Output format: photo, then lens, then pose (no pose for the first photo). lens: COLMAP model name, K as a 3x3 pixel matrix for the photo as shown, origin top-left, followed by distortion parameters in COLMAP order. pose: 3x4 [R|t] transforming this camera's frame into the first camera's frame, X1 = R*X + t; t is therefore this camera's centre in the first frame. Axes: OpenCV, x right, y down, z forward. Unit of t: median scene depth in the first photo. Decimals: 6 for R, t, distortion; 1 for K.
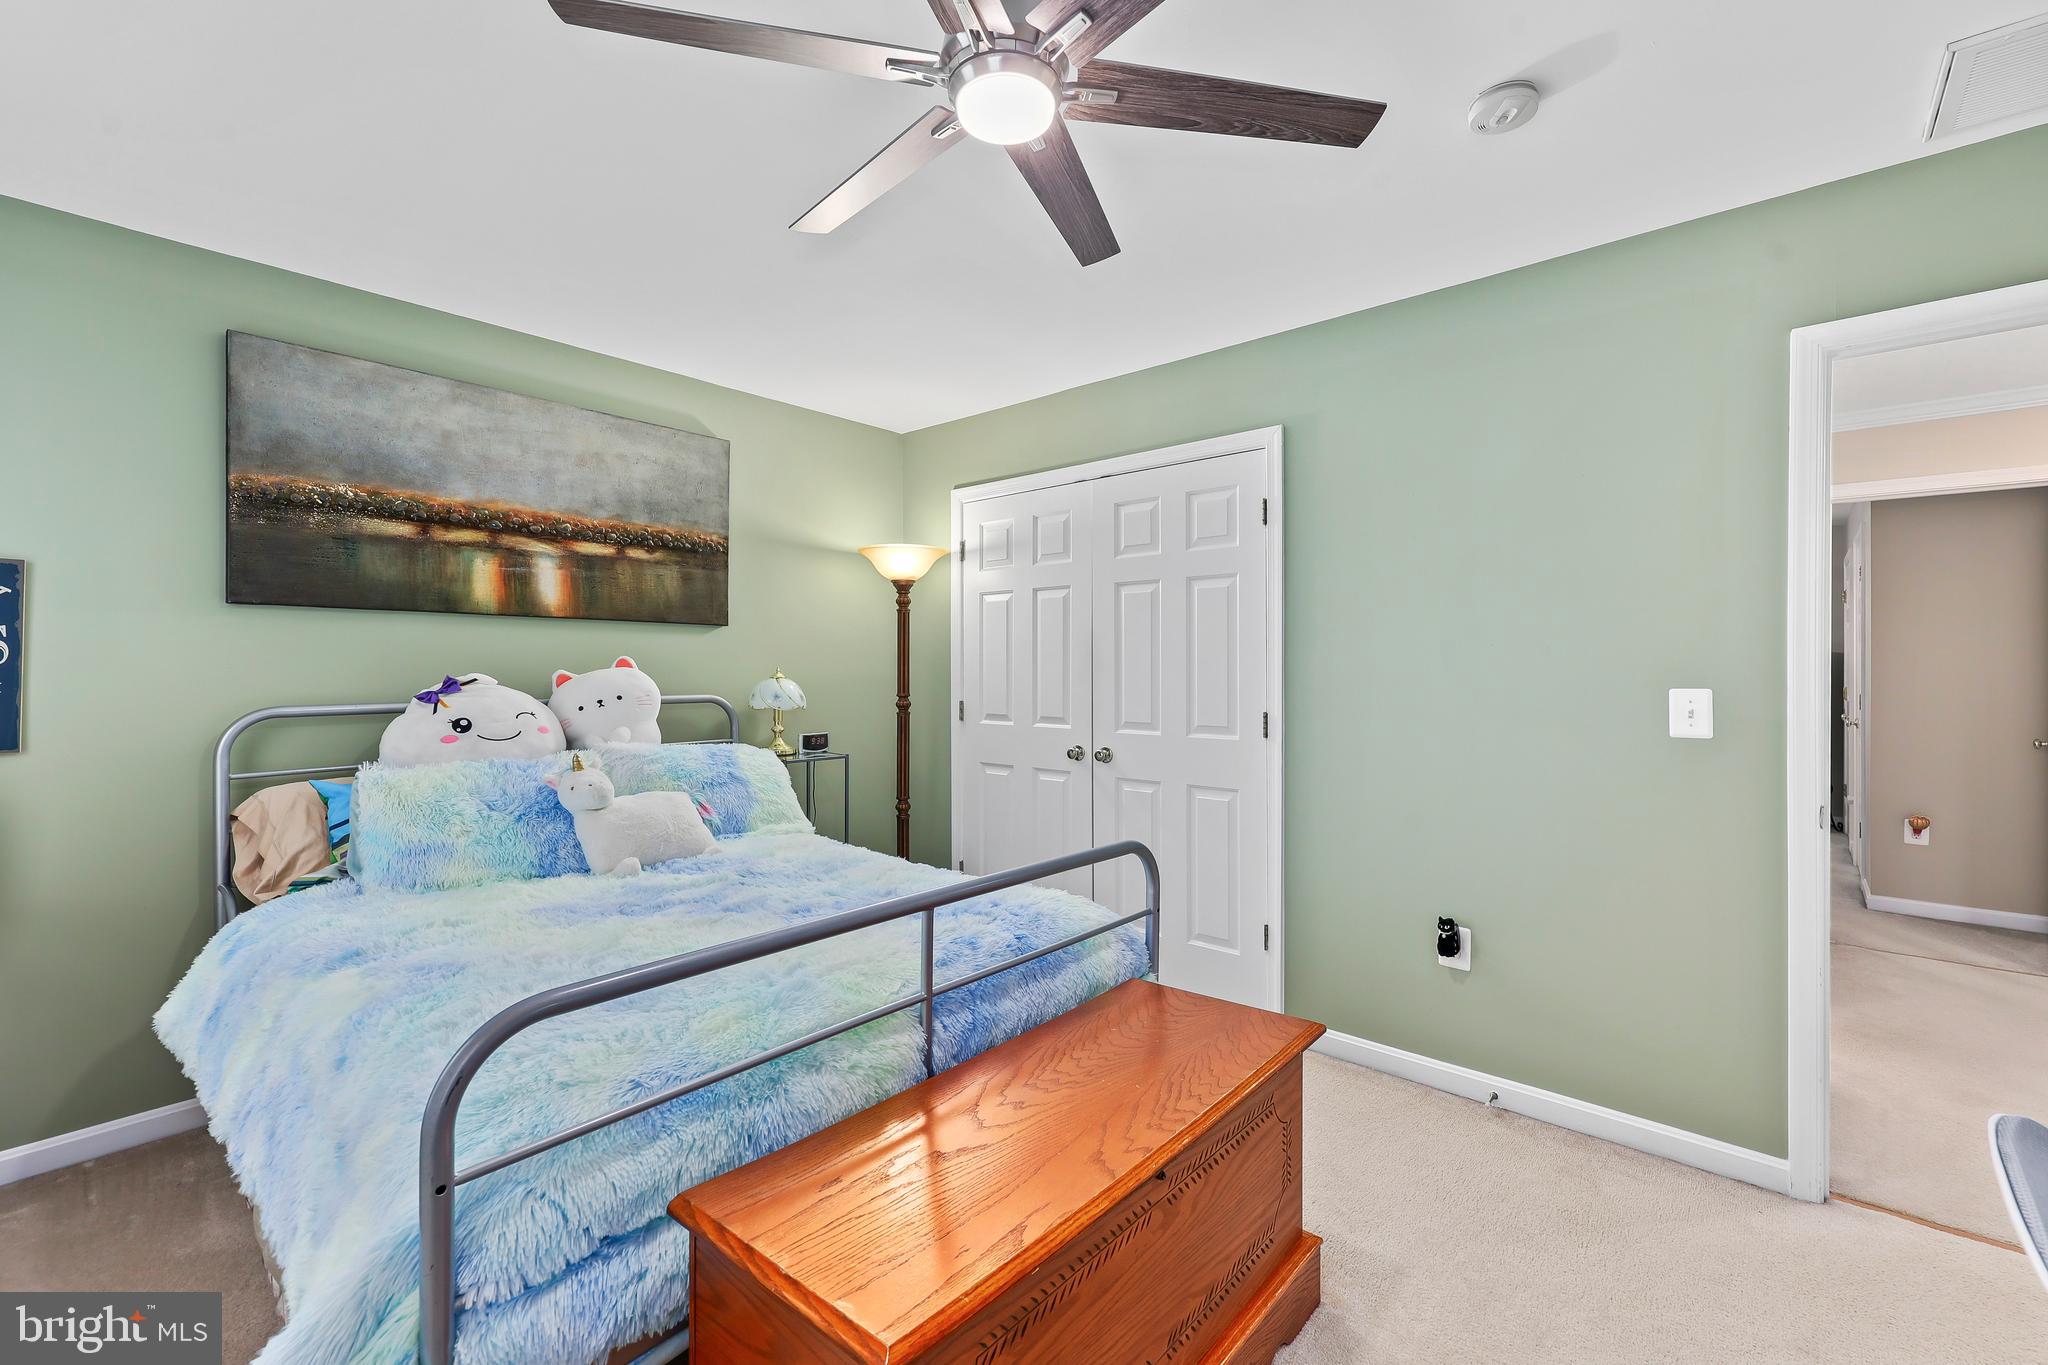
lens RADIAL K [[840.9, 0, 1024.7], [0, 840.9, 671.9], [0, 0, 1]] dist [-0.004212, -0.000852]
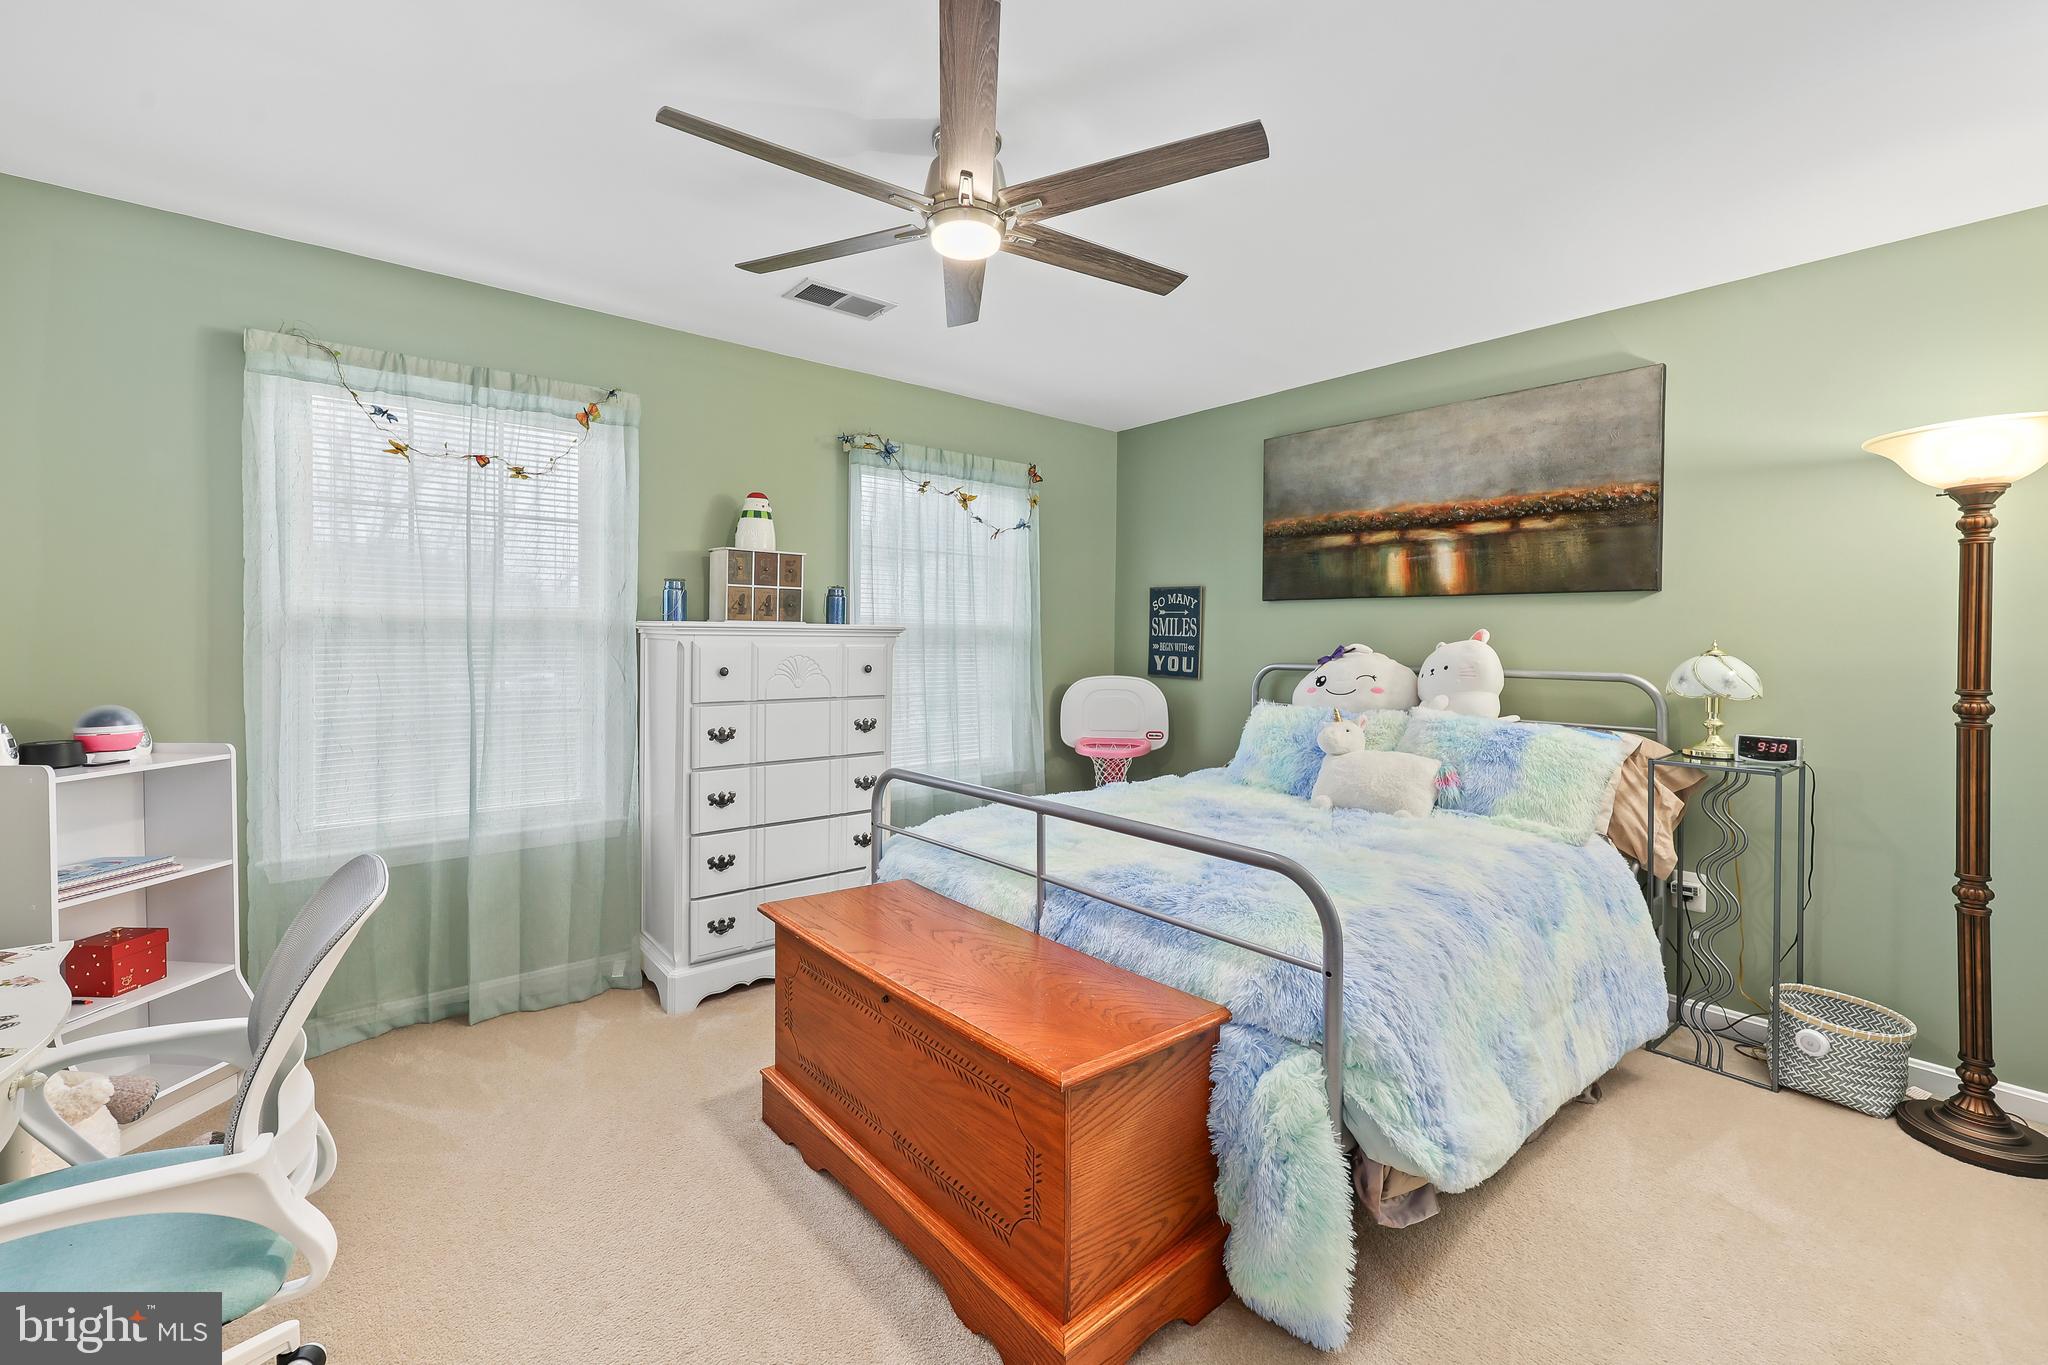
lens RADIAL K [[840.9, 0, 1035.4], [0, 840.9, 644.6], [0, 0, 1]] dist [-0.004212, -0.000852]
pose [[-0.117354, 0.001742, -0.993089, 0.628248], [-0.017381, 0.999842, 0.003808, 0.006215], [0.992938, 0.017708, -0.117305, 0.589298]]
